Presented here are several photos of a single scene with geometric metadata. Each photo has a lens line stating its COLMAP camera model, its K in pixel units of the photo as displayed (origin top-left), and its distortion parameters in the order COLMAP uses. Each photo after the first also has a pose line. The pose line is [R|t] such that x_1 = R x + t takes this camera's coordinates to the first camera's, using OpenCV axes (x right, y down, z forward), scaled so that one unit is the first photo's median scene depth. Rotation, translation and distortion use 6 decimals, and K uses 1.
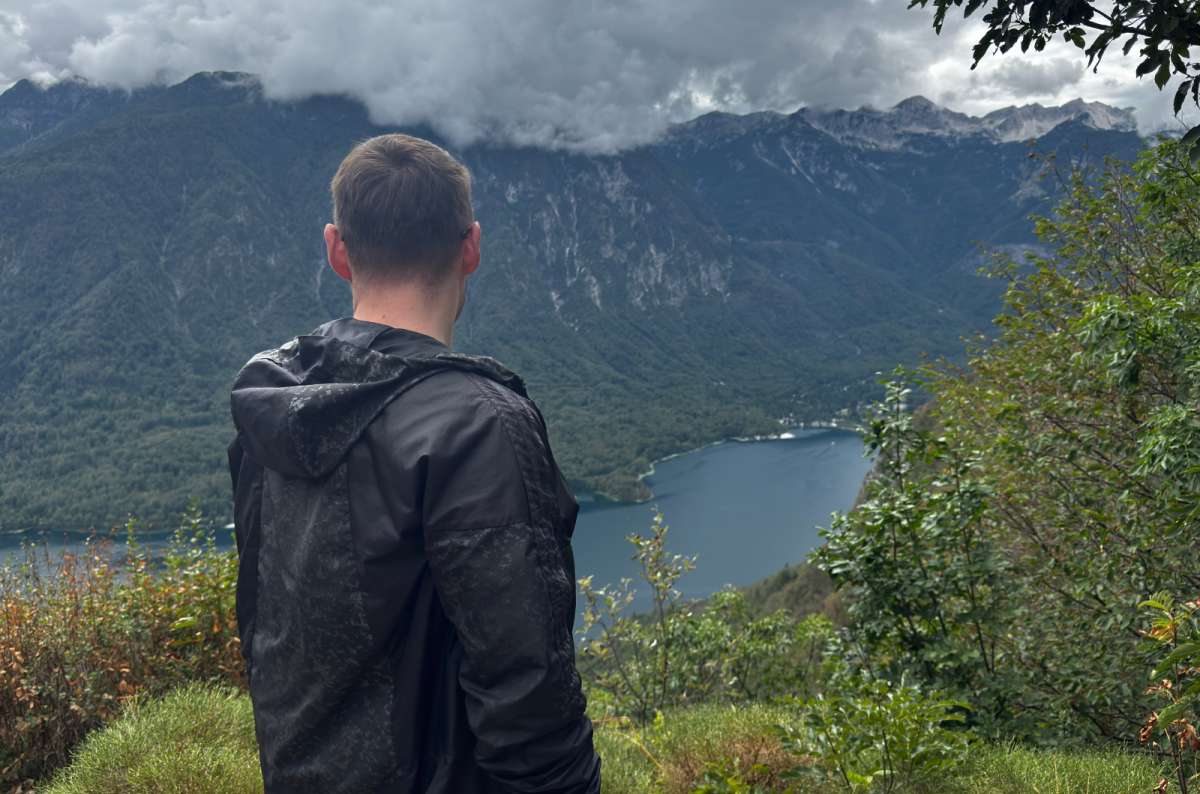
lens RADIAL K [[1013.2, 0, 592.3], [0, 1013.2, 400.5], [0, 0, 1]] dist [0.140681, -0.000388]
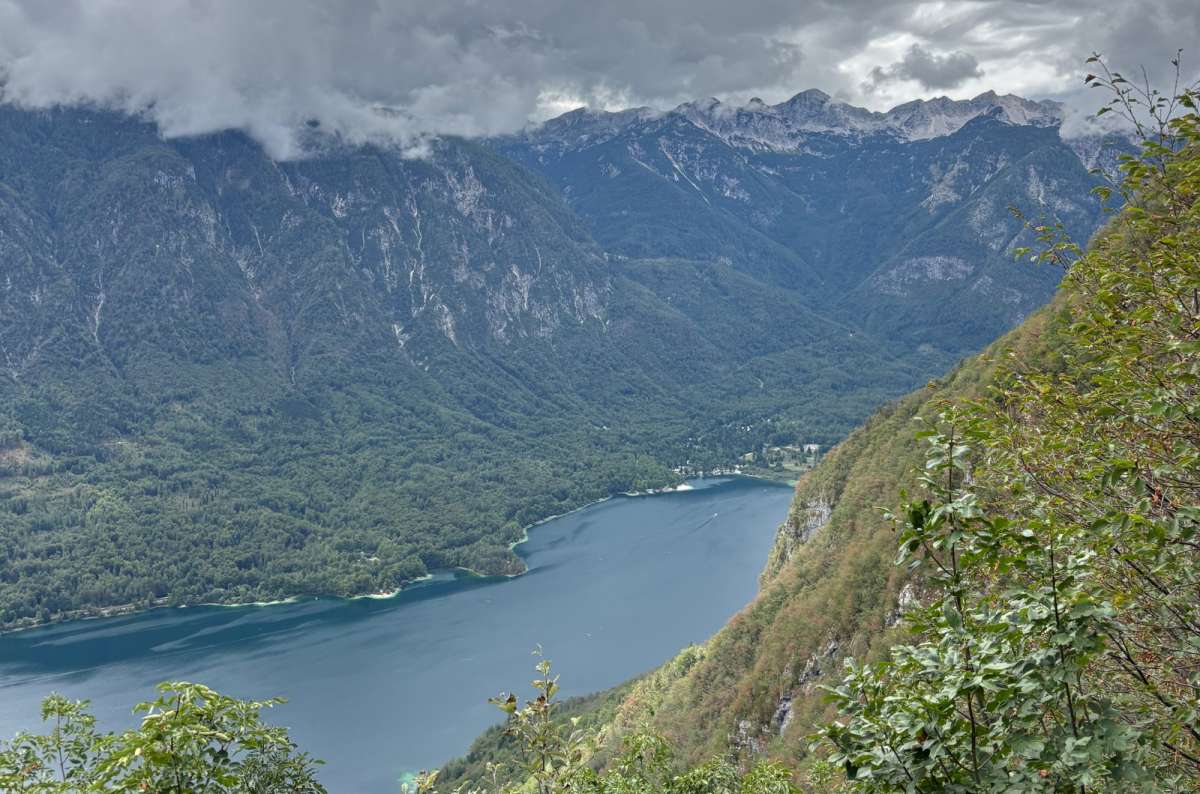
lens RADIAL K [[1013.2, 0, 596.7], [0, 1013.2, 395.9], [0, 0, 1]] dist [0.140681, -0.000388]
pose [[0.989876, -0.036242, 0.137228, 0.007143], [0.042119, 0.998305, -0.040173, -0.010153], [-0.135539, 0.045546, 0.989725, 0.174109]]
